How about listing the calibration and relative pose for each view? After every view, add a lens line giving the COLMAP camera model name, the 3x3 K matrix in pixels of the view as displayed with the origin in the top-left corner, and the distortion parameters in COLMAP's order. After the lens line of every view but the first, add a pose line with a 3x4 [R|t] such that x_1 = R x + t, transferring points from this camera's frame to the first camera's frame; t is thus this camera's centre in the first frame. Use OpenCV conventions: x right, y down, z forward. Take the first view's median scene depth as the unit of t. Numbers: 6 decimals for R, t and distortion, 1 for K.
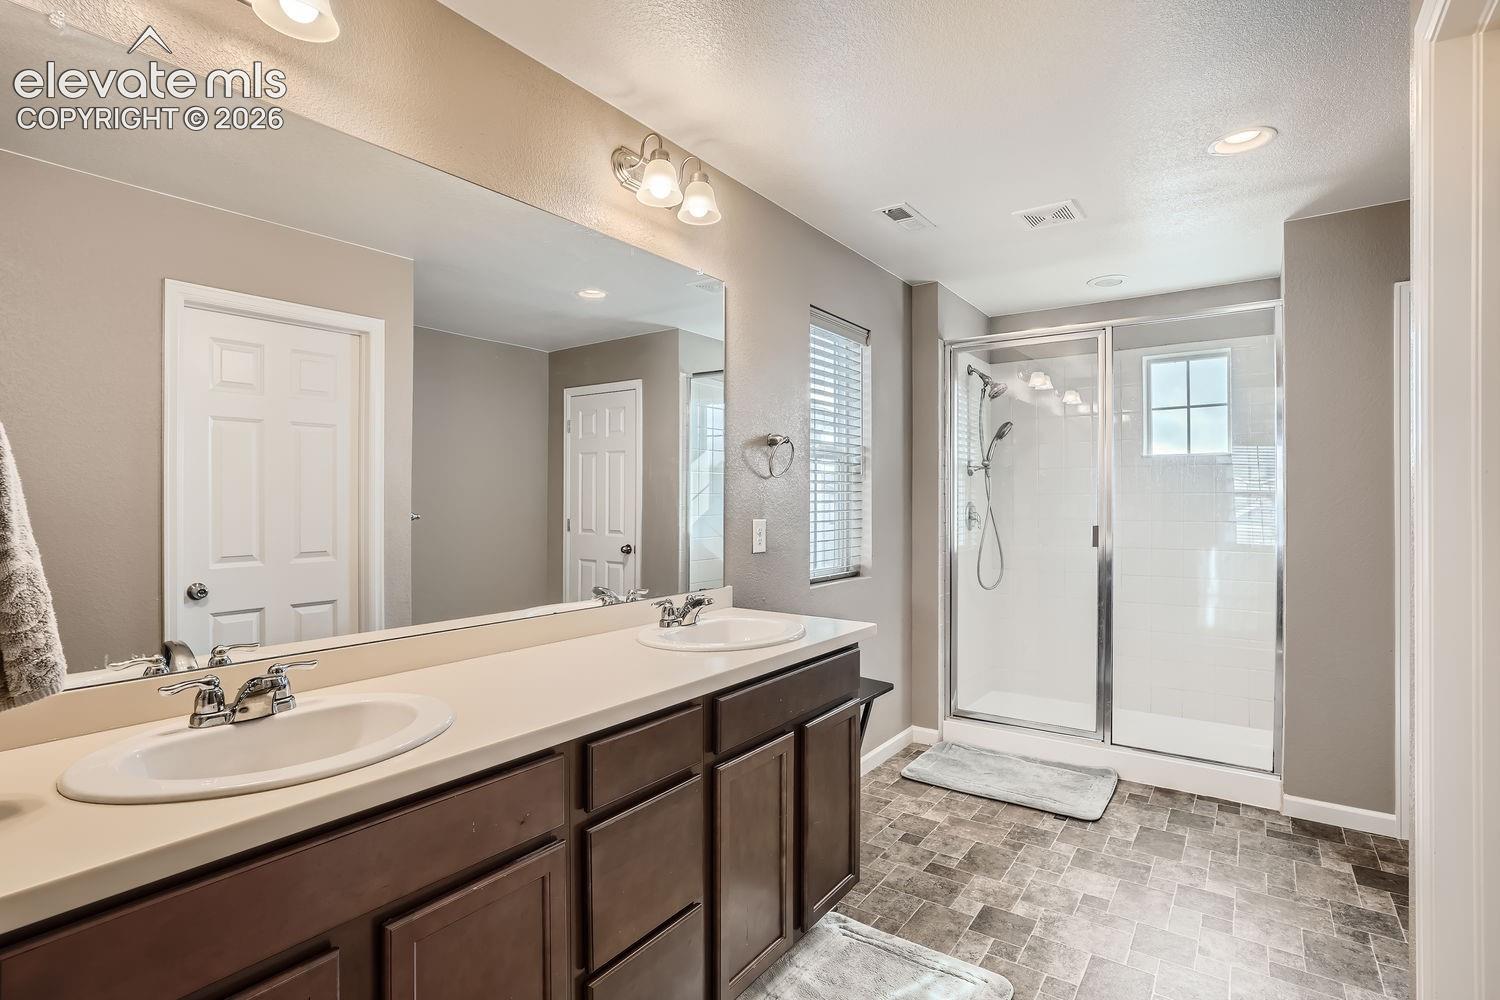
lens RADIAL K [[731.9, 0, 762.6], [0, 731.9, 502.5], [0, 0, 1]] dist [-0.036098, 0.011995]
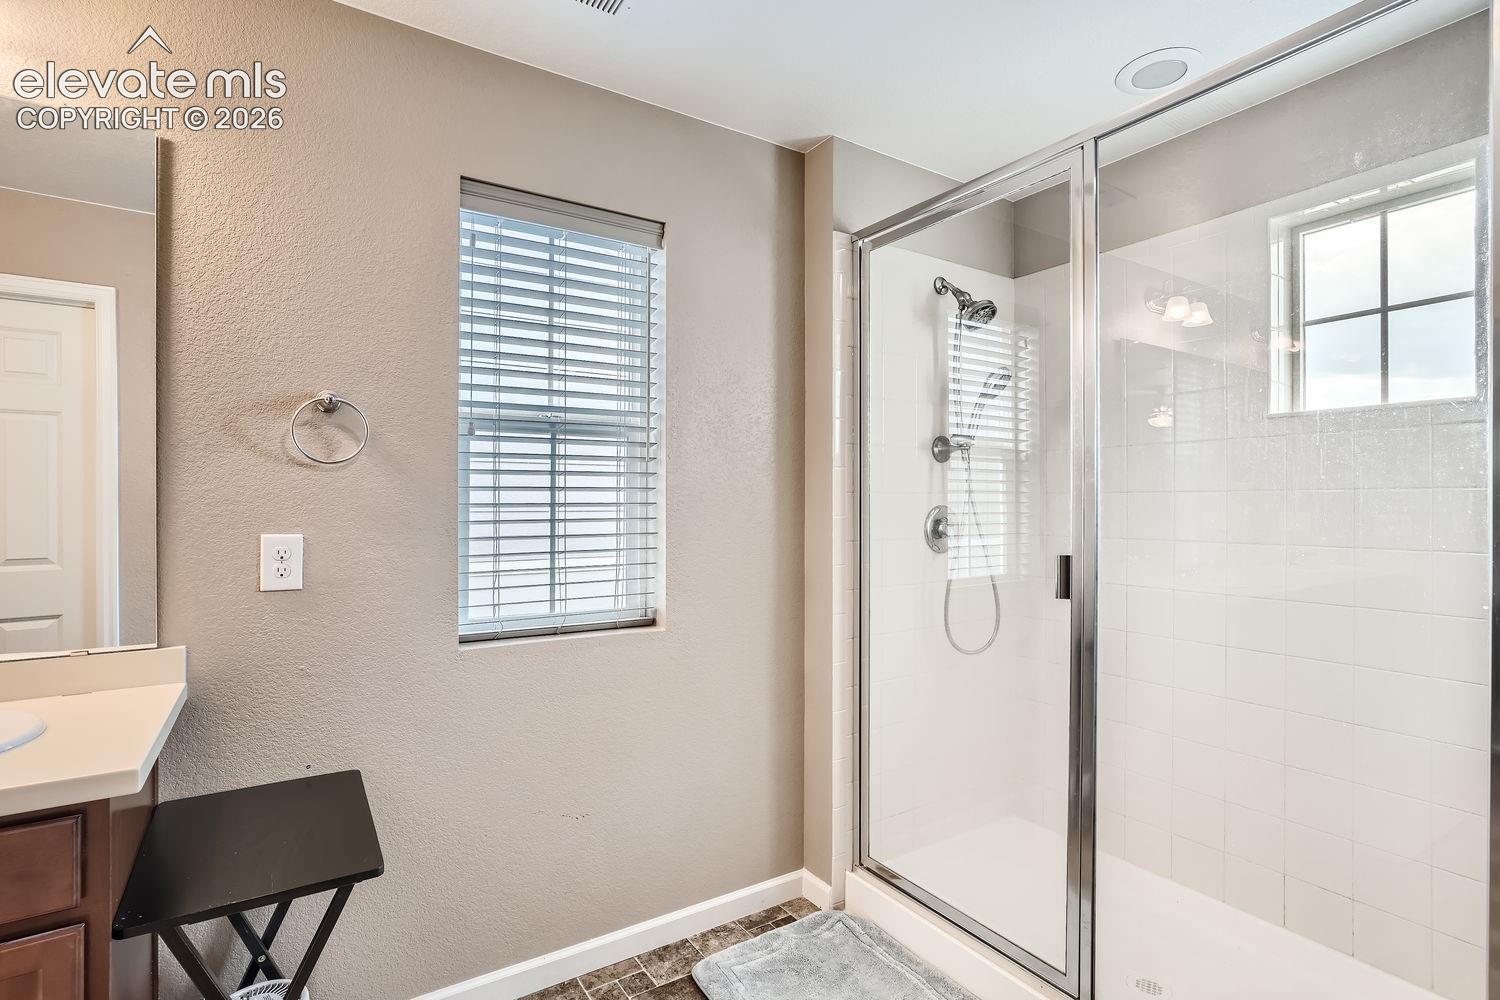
lens RADIAL K [[731.9, 0, 741.7], [0, 731.9, 497.3], [0, 0, 1]] dist [-0.036098, 0.011995]
pose [[0.926816, 0.000832, -0.375514, 0.430589], [-0.002560, 0.999988, -0.004102, -0.004104], [0.375507, 0.004763, 0.926807, 0.457936]]
